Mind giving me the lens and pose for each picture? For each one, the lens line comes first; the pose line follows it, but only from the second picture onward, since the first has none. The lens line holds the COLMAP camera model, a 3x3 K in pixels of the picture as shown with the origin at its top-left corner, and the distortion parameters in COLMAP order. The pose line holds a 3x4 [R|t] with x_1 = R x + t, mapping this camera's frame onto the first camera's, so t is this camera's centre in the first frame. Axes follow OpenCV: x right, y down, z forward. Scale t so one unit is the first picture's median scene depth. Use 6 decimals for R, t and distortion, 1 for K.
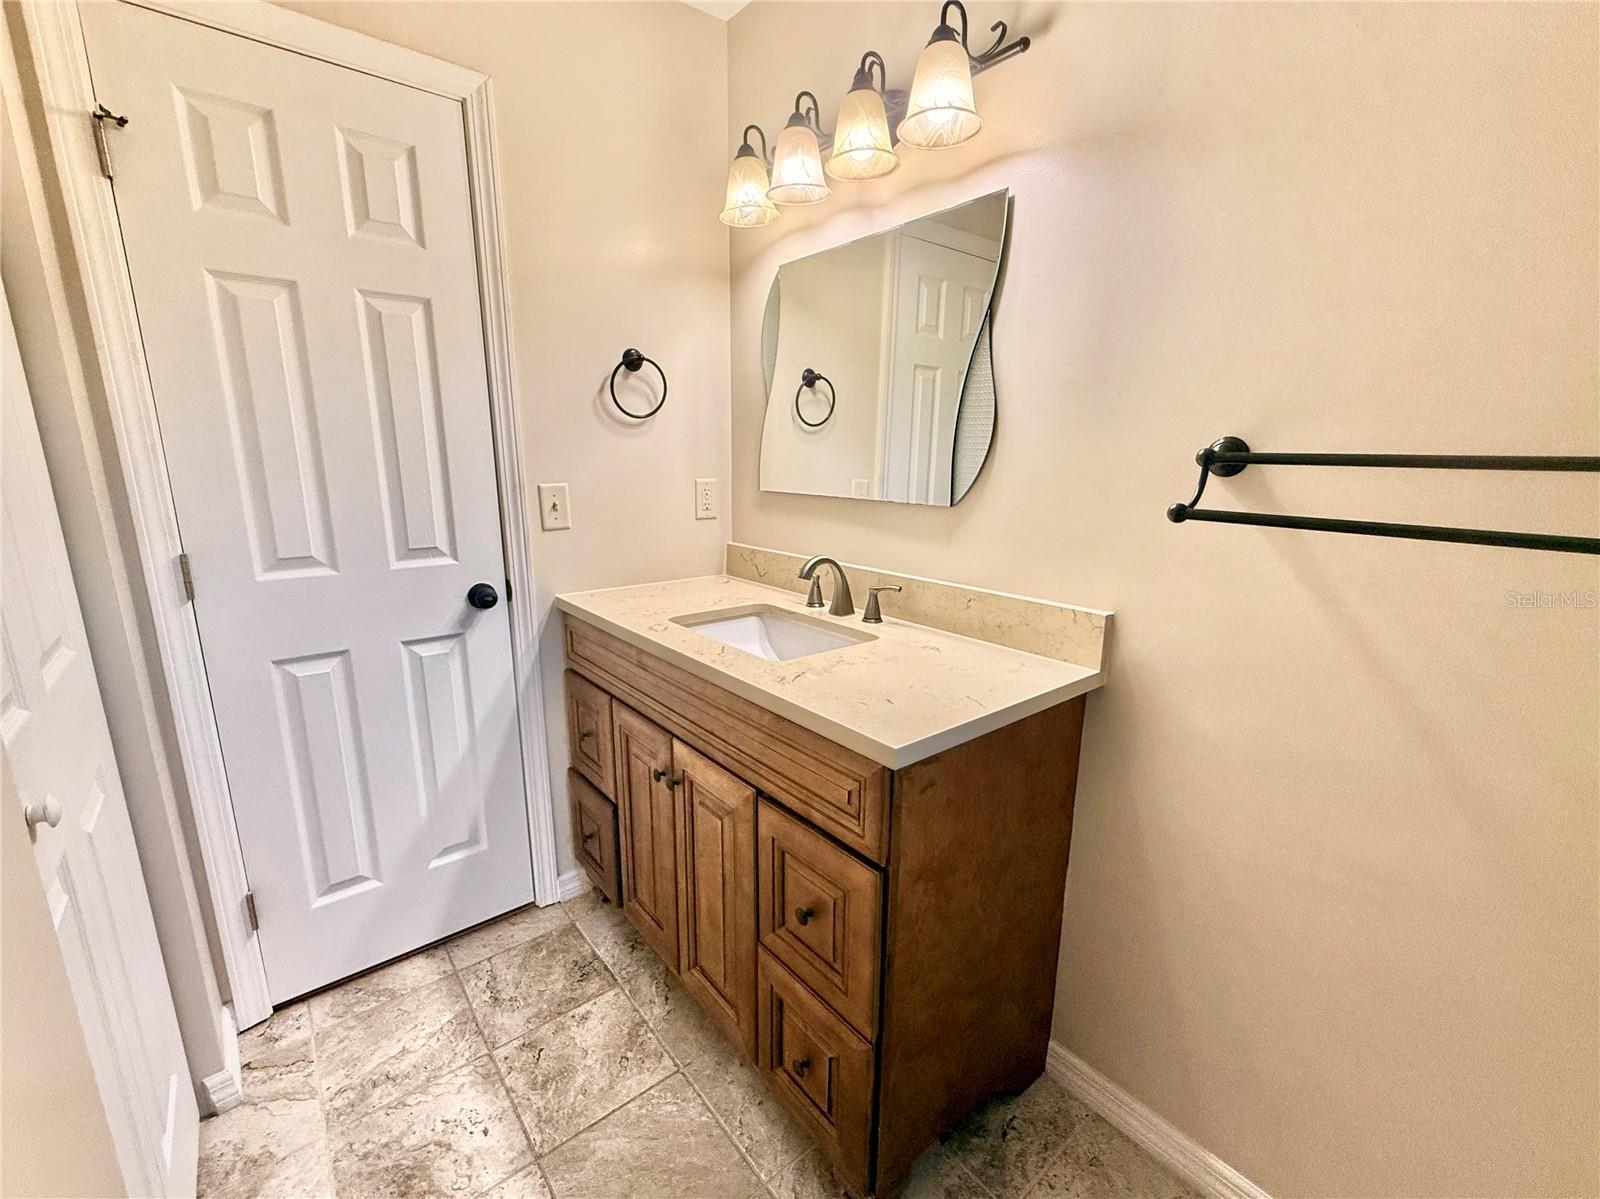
lens RADIAL K [[638.4, 0, 800.0], [0, 638.4, 599.5], [0, 0, 1]] dist [-0.000495, -0.000072]
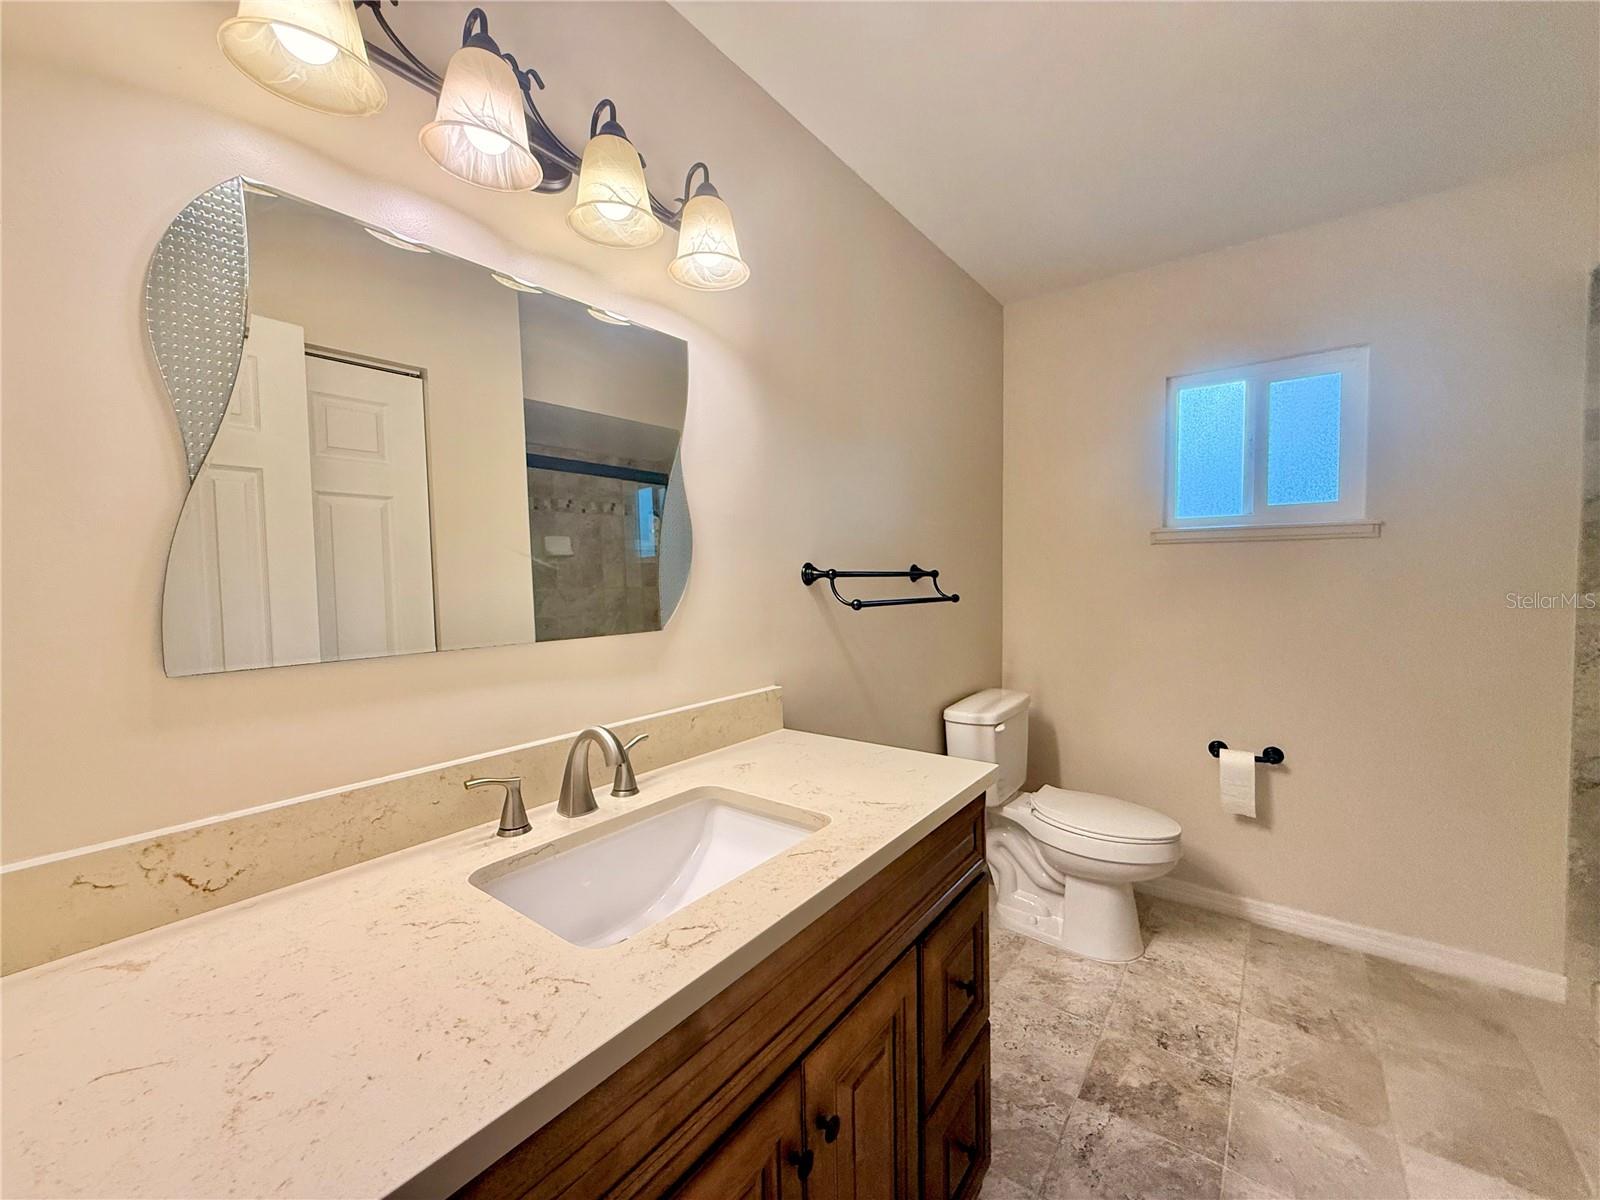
lens RADIAL K [[638.4, 0, 800.0], [0, 638.4, 600.0], [0, 0, 1]] dist [-0.000495, -0.000072]
pose [[-0.206968, -0.053694, 0.976873, -0.746992], [0.221307, 0.970042, 0.100206, -0.248487], [-0.952989, 0.236929, -0.188885, 1.020897]]
